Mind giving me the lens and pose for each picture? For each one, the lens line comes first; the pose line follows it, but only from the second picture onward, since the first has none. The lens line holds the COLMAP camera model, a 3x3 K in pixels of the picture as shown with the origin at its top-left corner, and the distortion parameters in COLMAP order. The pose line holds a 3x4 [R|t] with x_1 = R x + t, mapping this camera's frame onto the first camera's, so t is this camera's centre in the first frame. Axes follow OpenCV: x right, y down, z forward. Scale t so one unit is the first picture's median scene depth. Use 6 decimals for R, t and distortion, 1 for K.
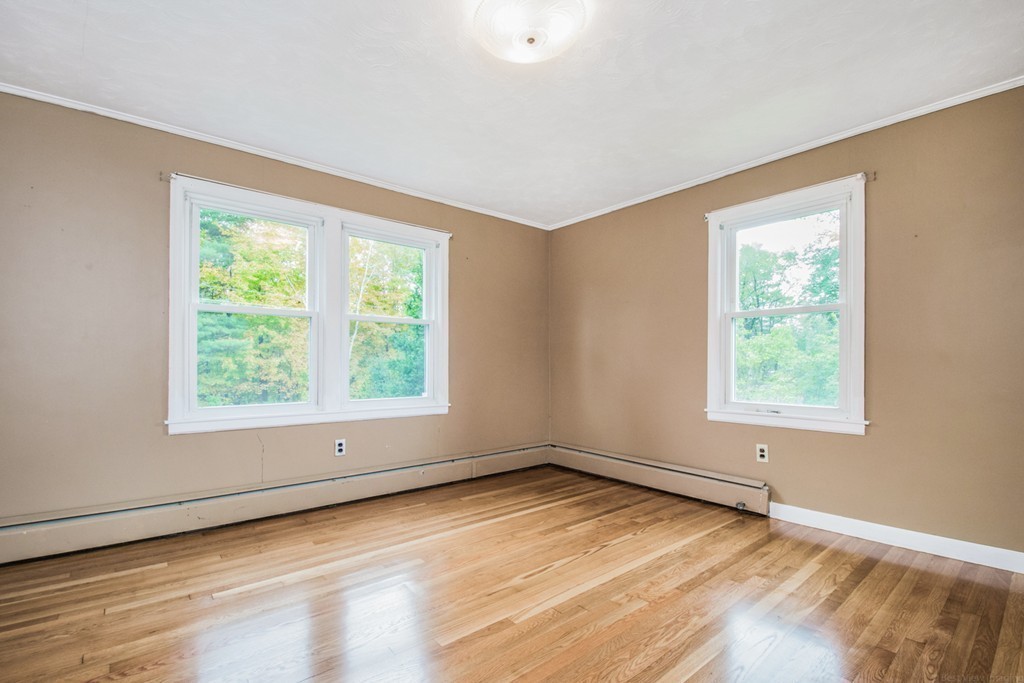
lens RADIAL K [[471.0, 0, 527.2], [0, 471.0, 354.6], [0, 0, 1]] dist [-0.001808, -0.001185]
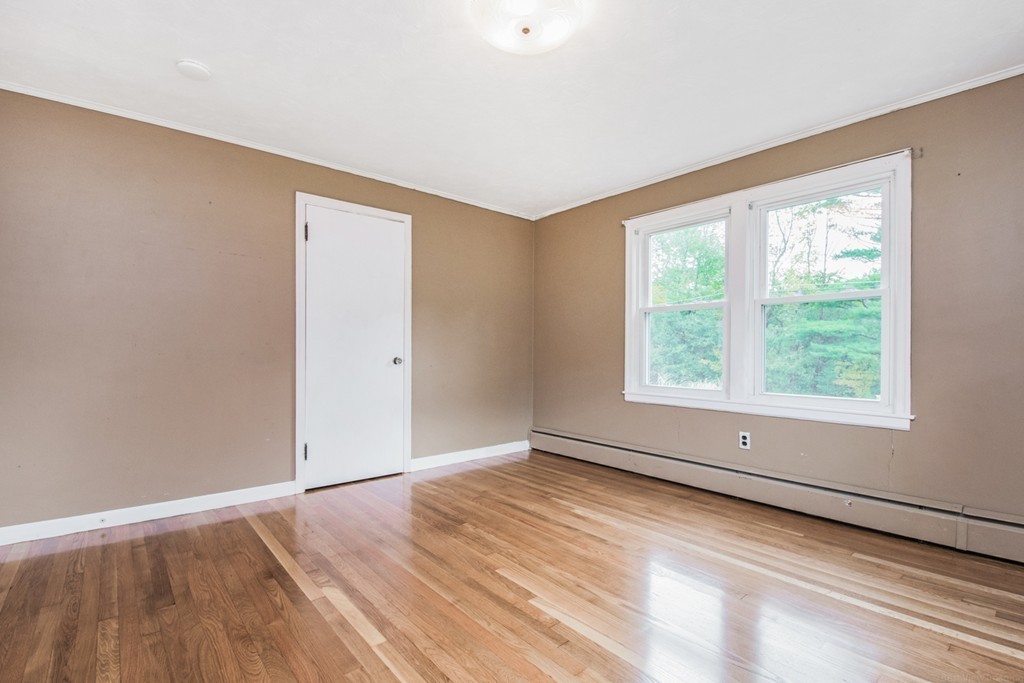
lens RADIAL K [[480.3, 0, 512.0], [0, 480.3, 341.5], [0, 0, 1]] dist [-0.000196, -0.000440]
pose [[-0.020116, -0.016728, -0.999658, 0.666946], [0.020019, 0.999653, -0.017131, 0.004785], [0.999597, -0.020356, -0.019774, 0.624571]]
